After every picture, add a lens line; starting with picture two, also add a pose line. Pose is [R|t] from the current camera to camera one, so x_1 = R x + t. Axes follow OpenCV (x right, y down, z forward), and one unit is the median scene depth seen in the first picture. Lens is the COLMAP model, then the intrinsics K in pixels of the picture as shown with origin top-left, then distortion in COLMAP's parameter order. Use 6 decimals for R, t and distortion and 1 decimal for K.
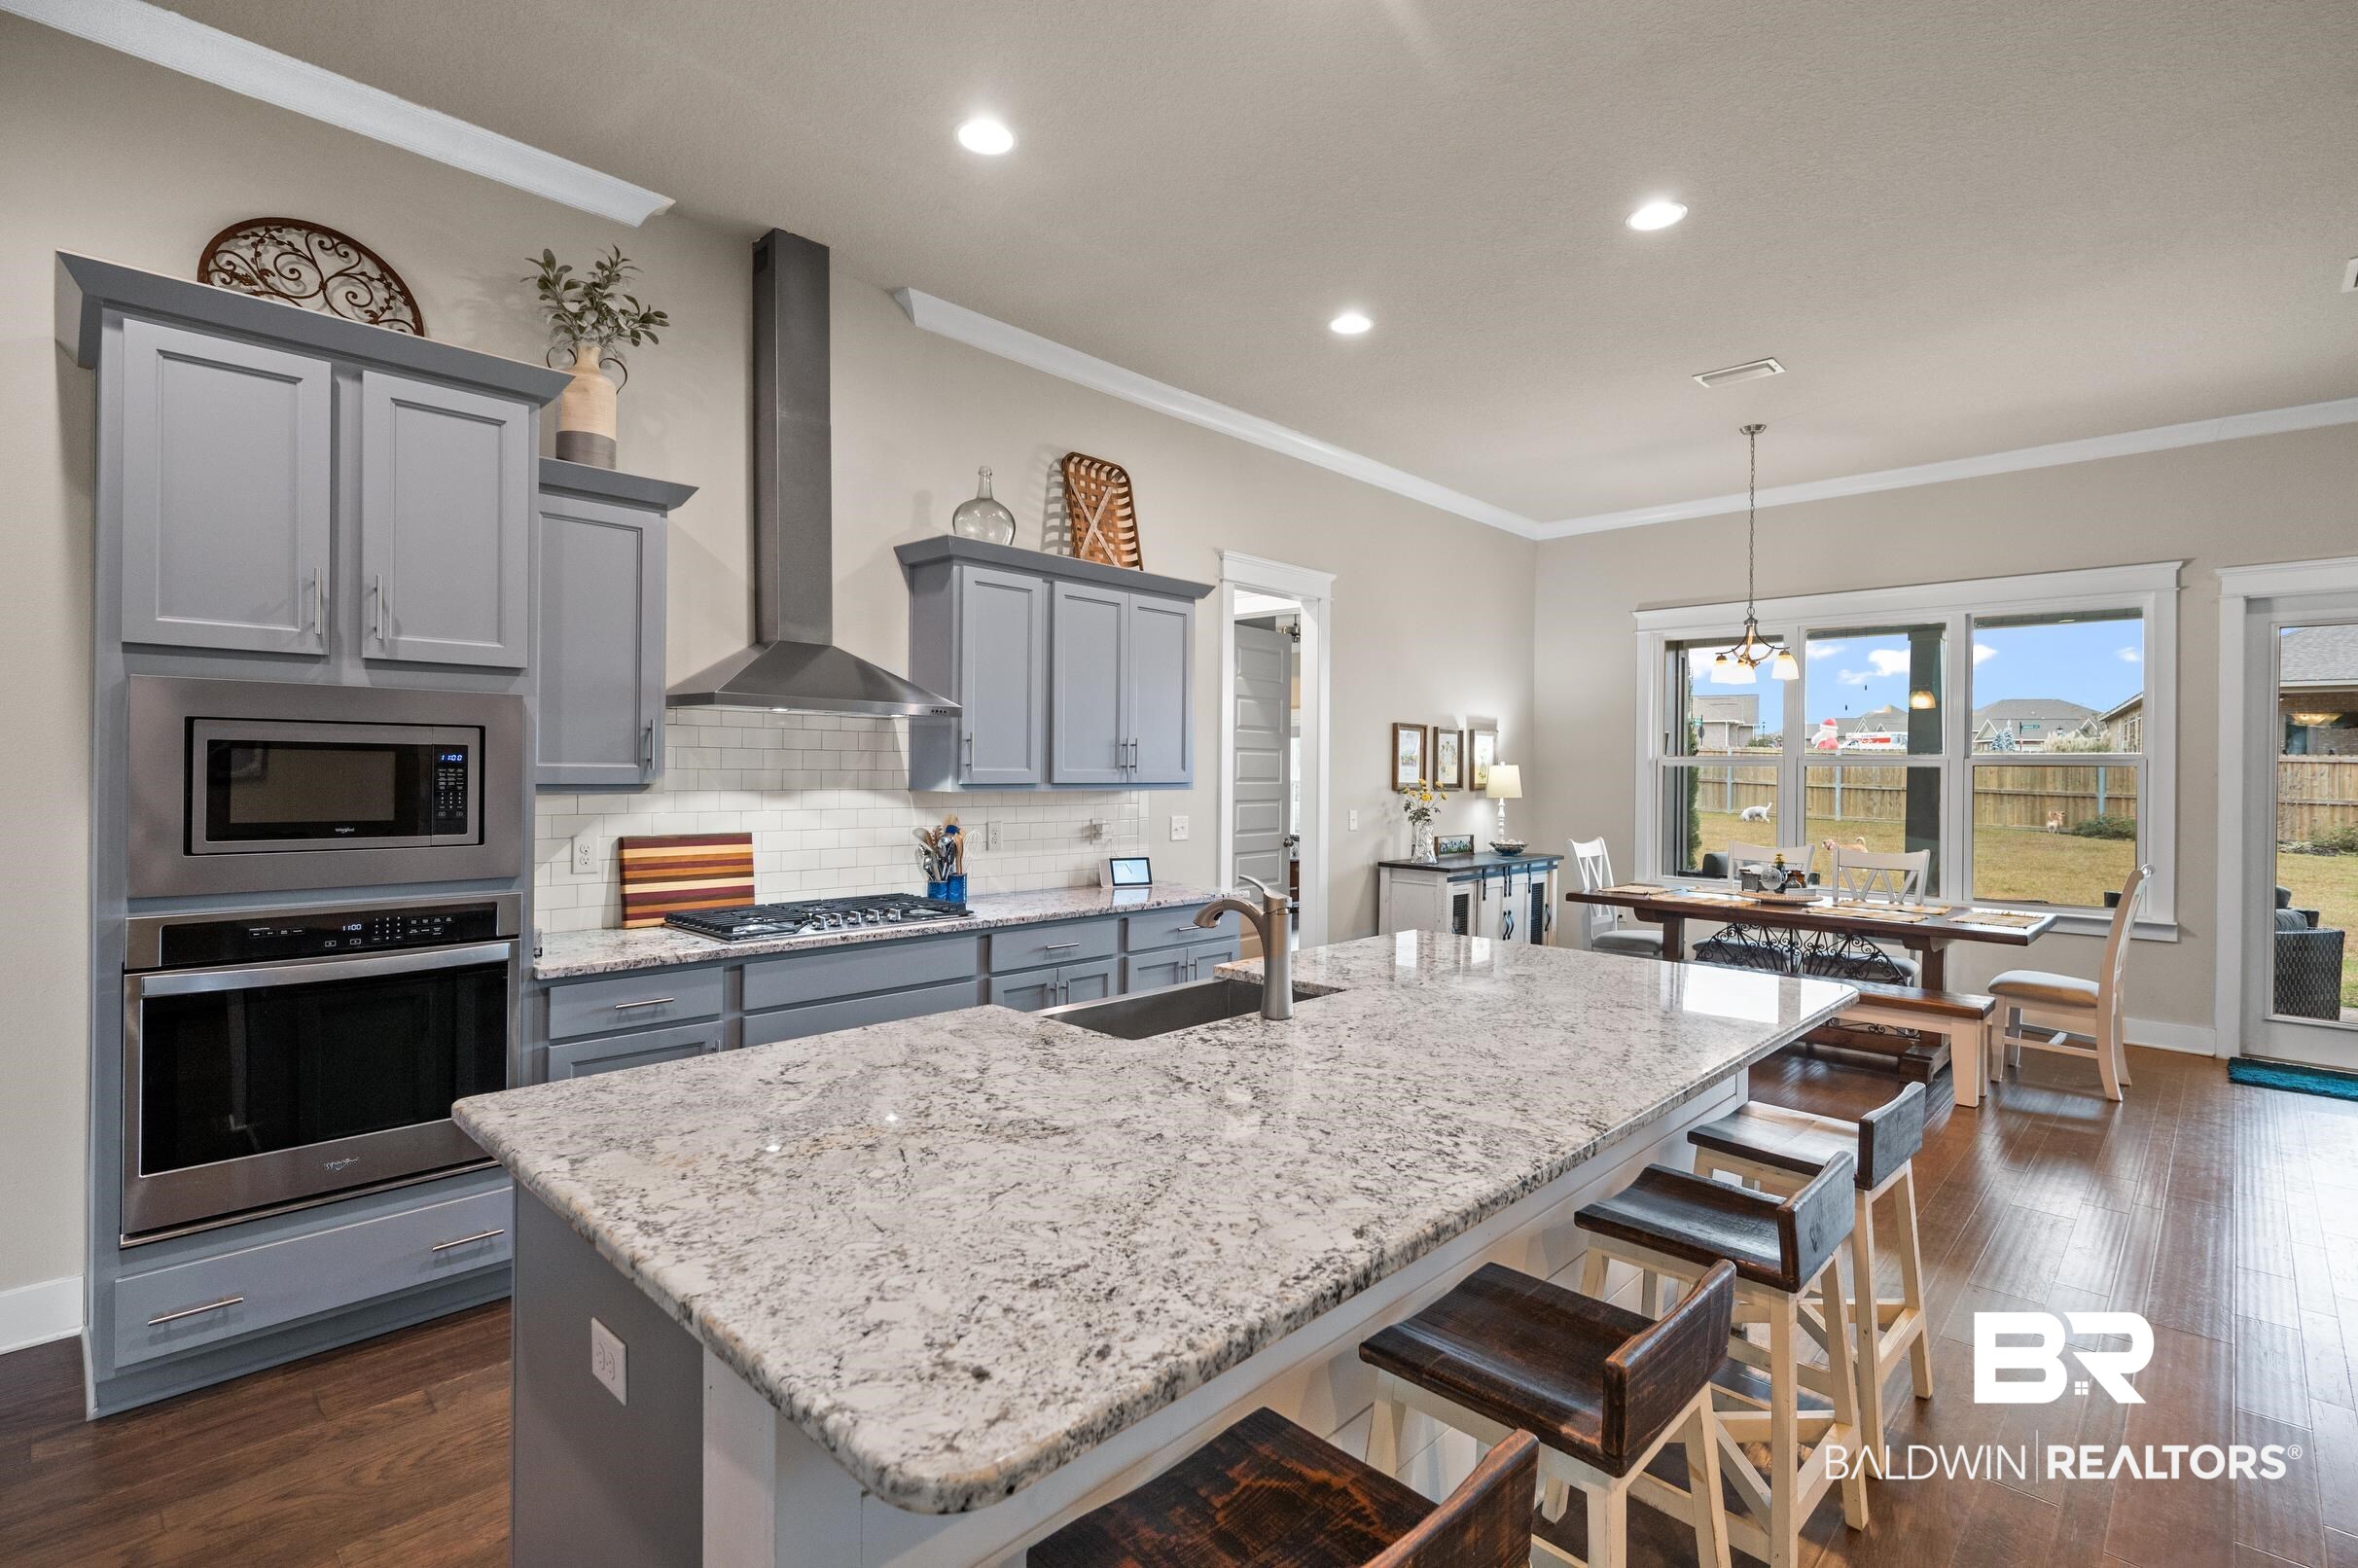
lens RADIAL K [[1104.4, 0, 1191.0], [0, 1104.4, 773.0], [0, 0, 1]] dist [-0.001034, -0.000049]
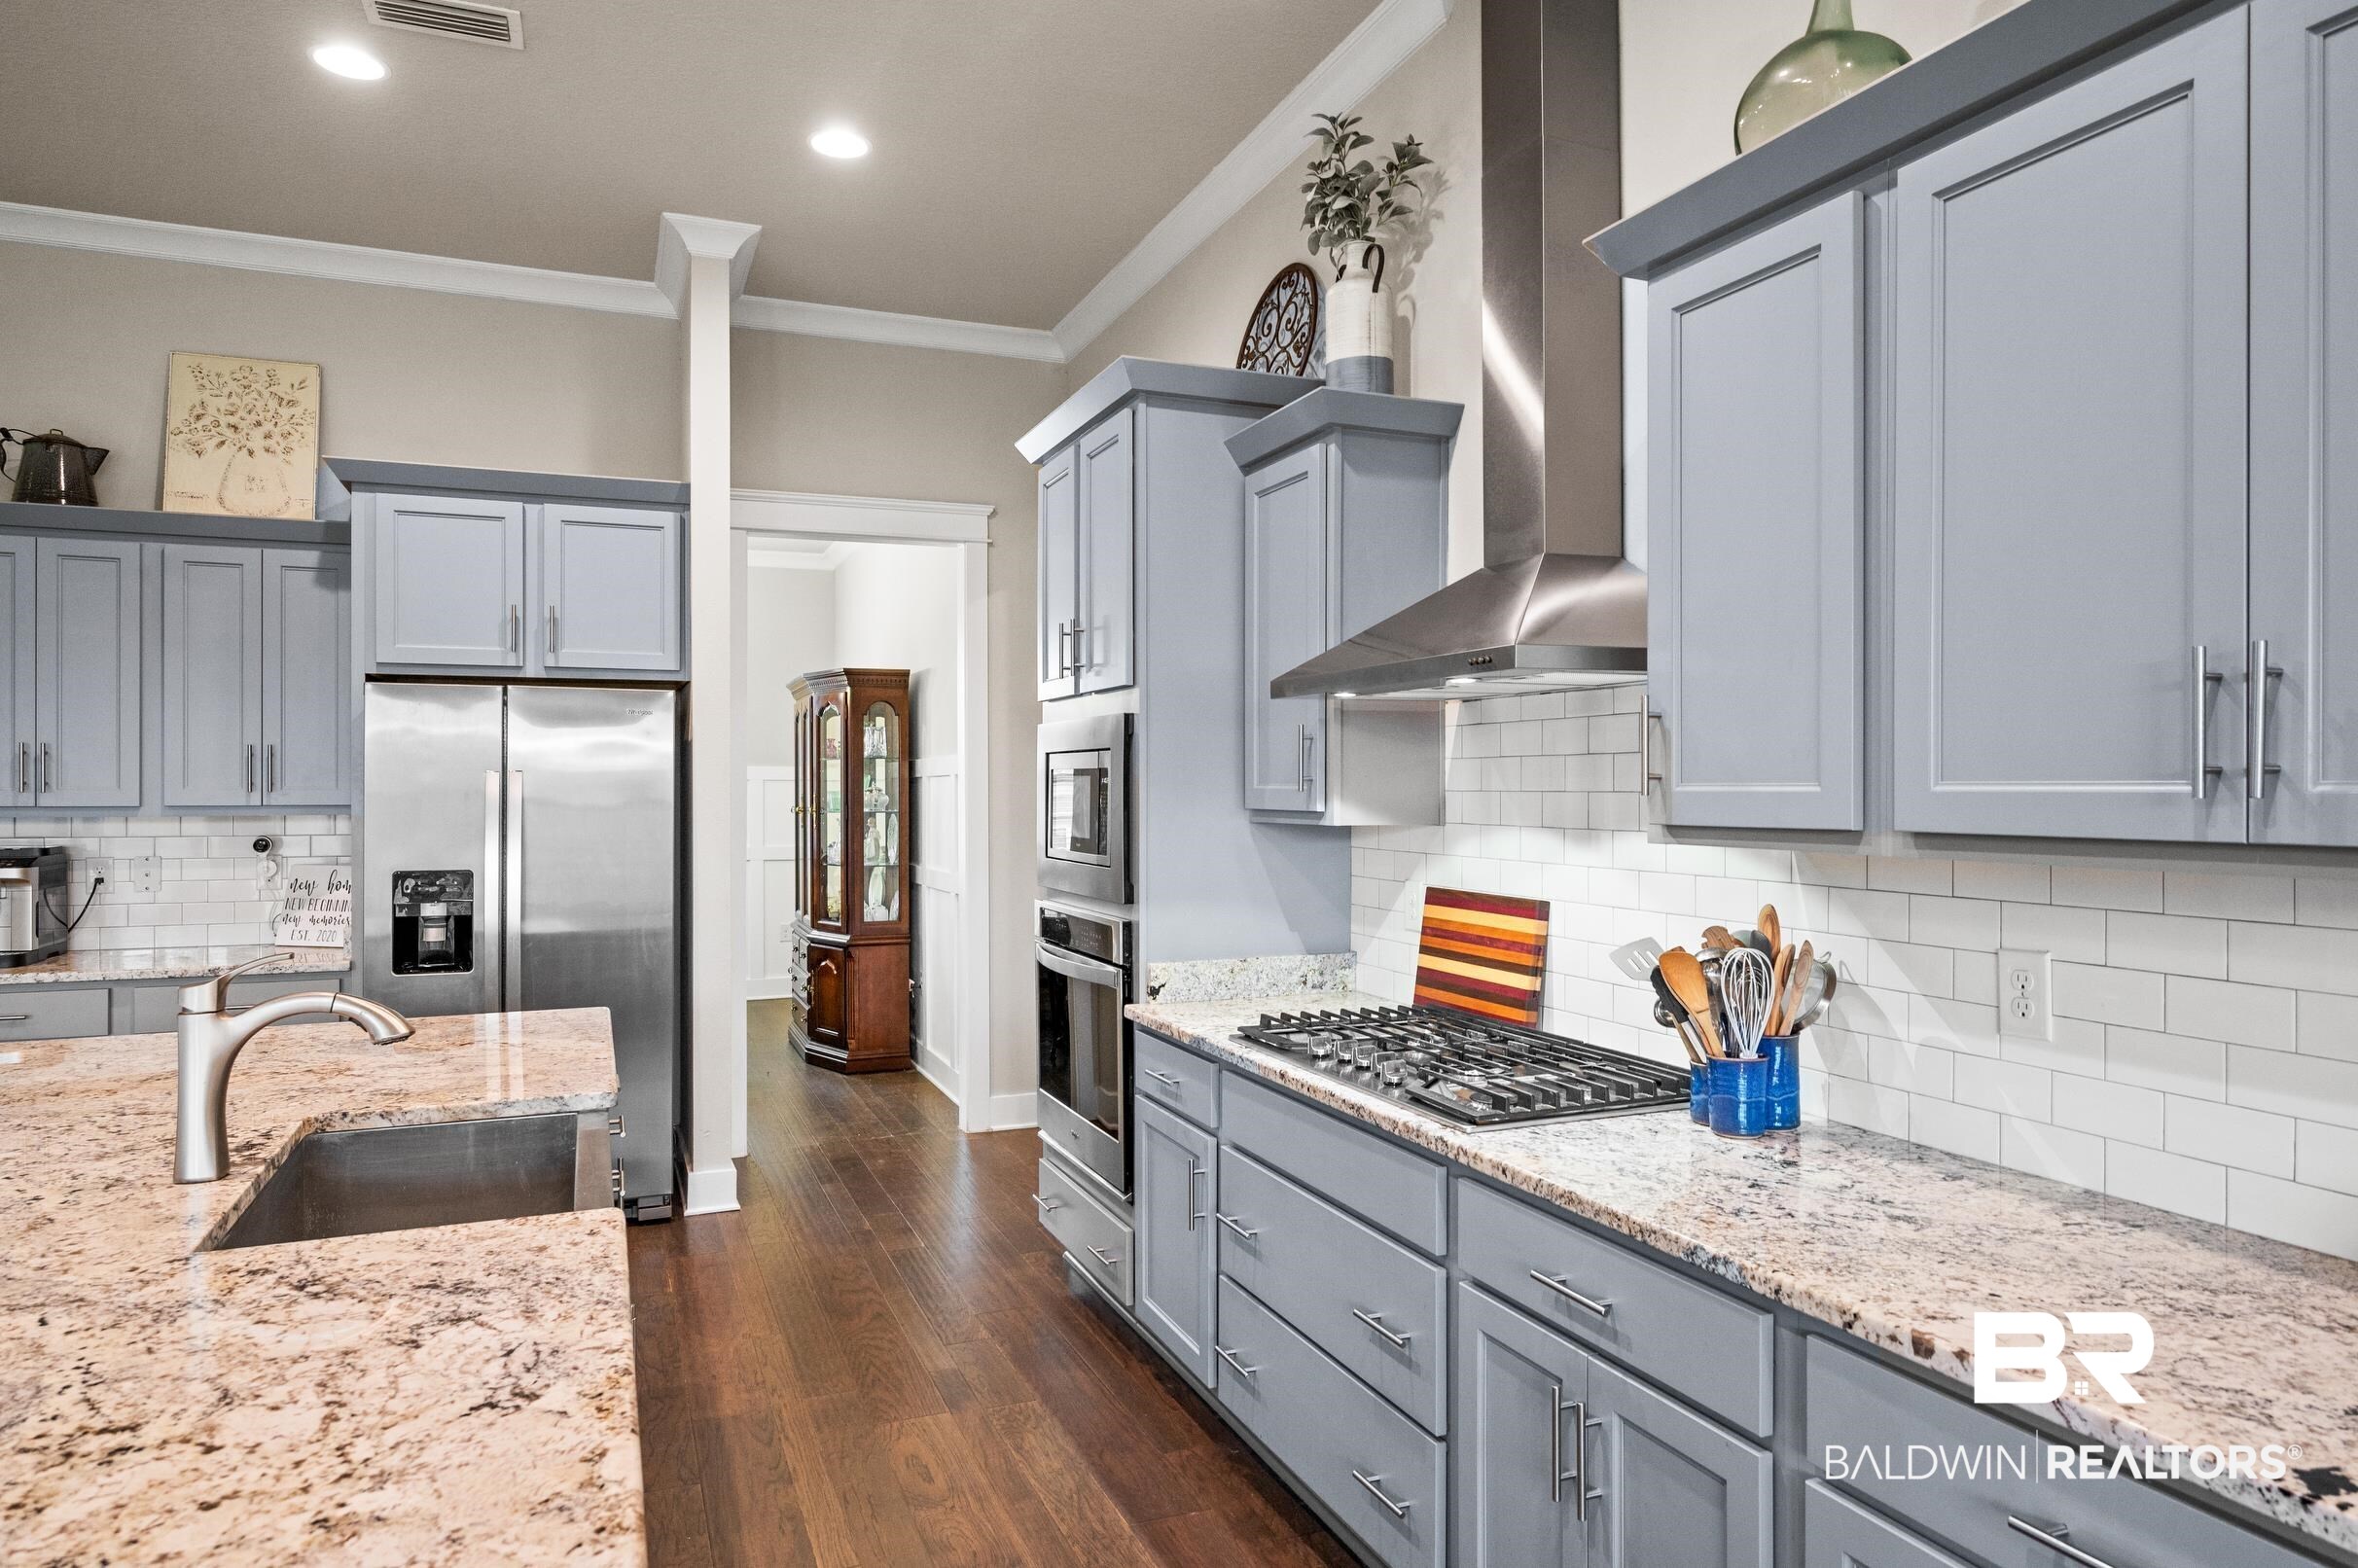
lens RADIAL K [[1477.4, 0, 1183.5], [0, 1477.4, 783.9], [0, 0, 1]] dist [0.007594, 0.001728]
pose [[-0.406238, -0.009838, -0.913714, 0.391457], [-0.005705, 0.999950, -0.008230, -0.000417], [0.913749, 0.001869, -0.406274, 1.145982]]
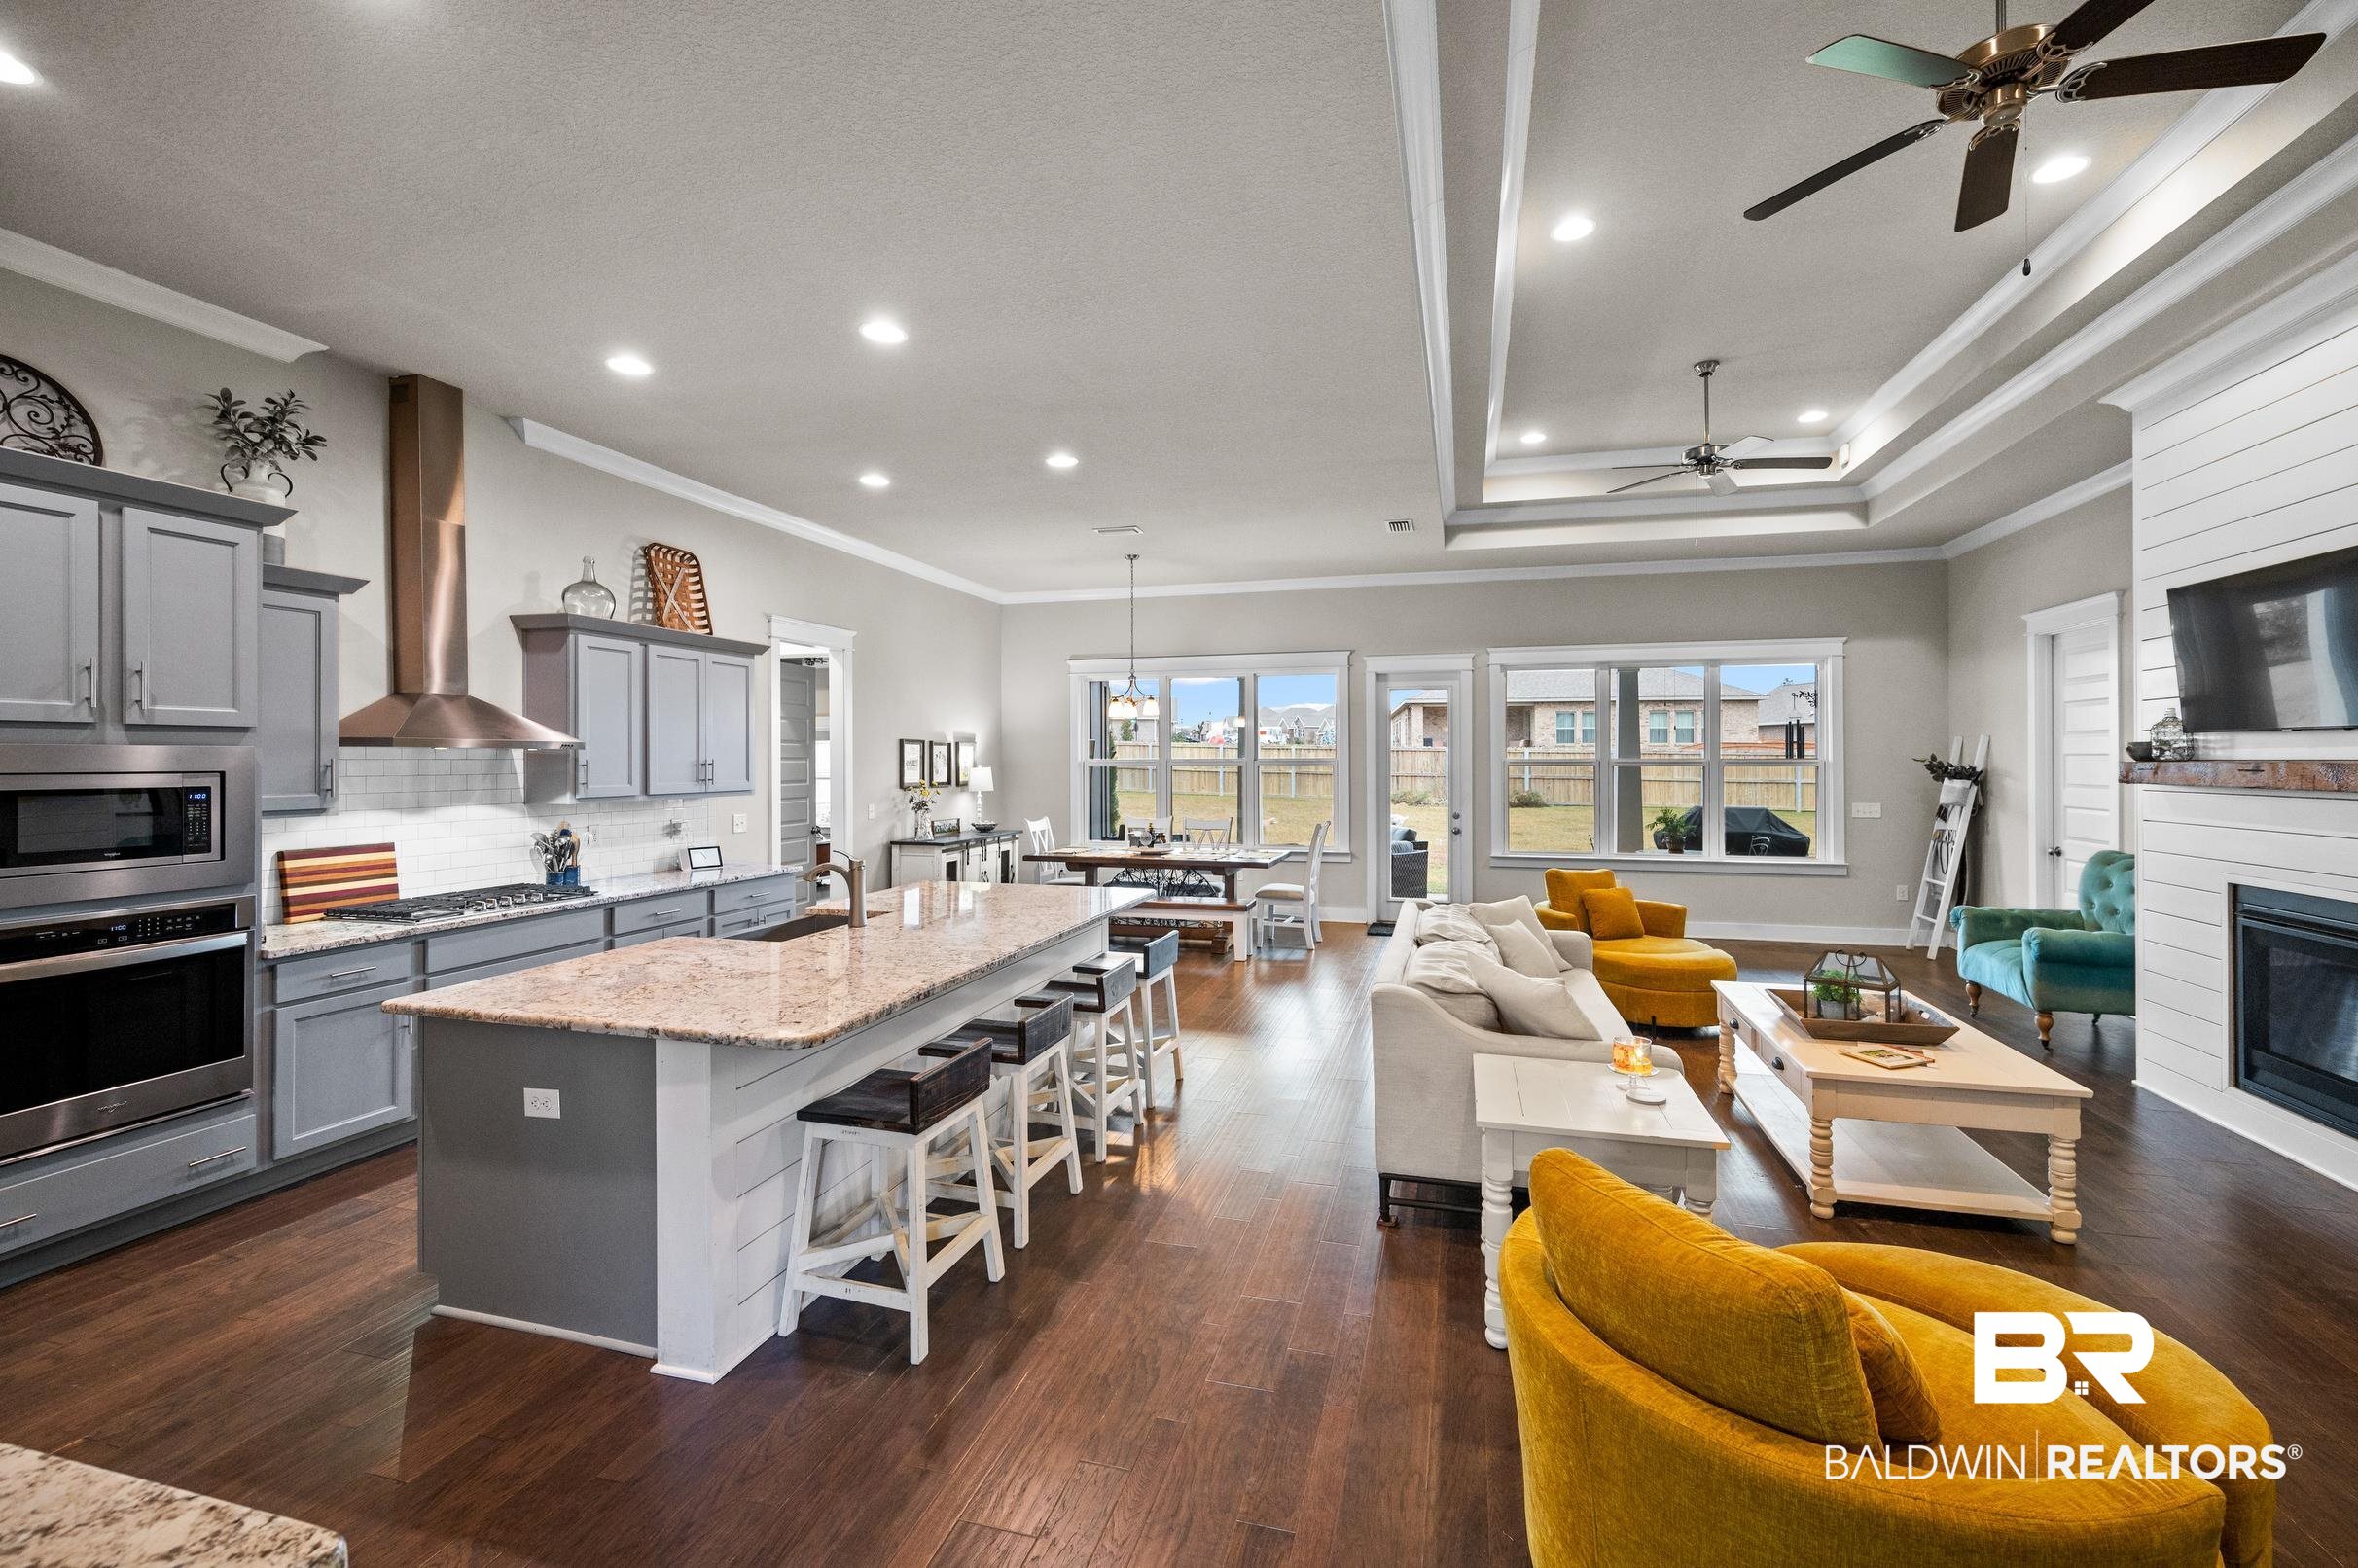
lens RADIAL K [[983.1, 0, 1210.9], [0, 983.1, 756.4], [0, 0, 1]] dist [-0.003002, -0.000109]
pose [[0.875266, -0.011155, 0.483513, -0.120928], [0.013311, 0.999911, -0.001028, -0.031368], [-0.483458, 0.007336, 0.875337, -0.442751]]
